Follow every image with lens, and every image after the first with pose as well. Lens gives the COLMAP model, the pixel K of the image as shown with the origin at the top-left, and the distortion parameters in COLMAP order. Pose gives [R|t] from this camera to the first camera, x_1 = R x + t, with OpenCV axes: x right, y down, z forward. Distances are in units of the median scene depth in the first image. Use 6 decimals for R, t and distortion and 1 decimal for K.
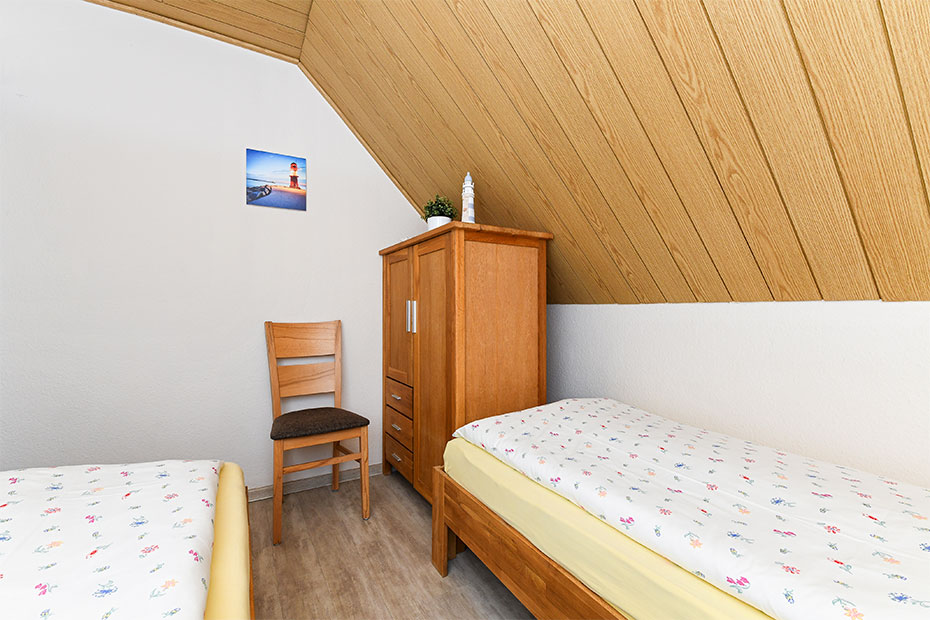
lens RADIAL K [[379.8, 0, 465.9], [0, 379.8, 308.5], [0, 0, 1]] dist [-0.000441, 0.000059]
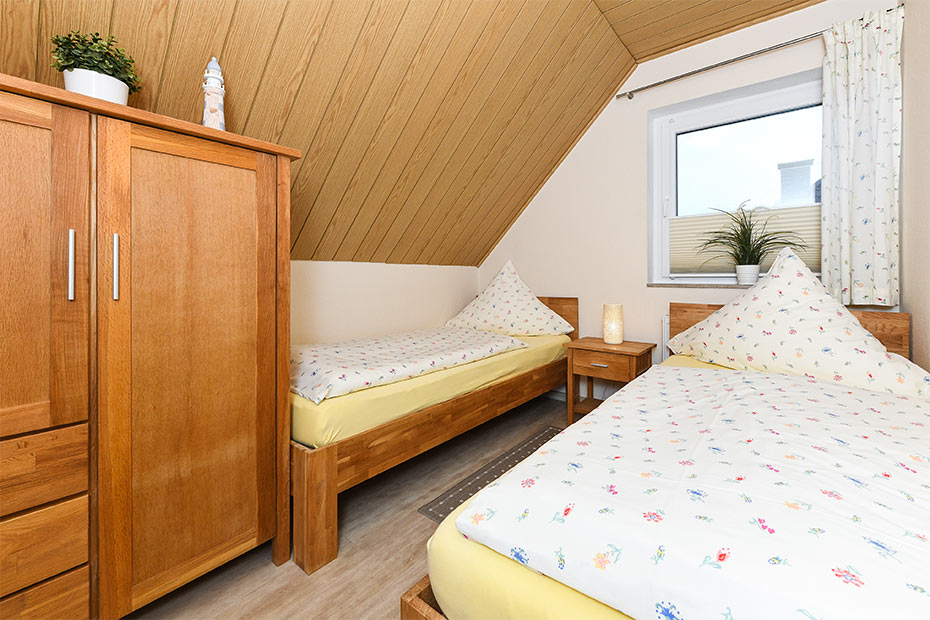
lens RADIAL K [[380.3, 0, 464.7], [0, 380.3, 278.7], [0, 0, 1]] dist [-0.003227, -0.000339]
pose [[-0.328049, -0.002536, 0.944657, -1.063030], [-0.001508, 0.999997, 0.002161, 0.052354], [-0.944660, -0.000716, -0.328052, 1.073069]]
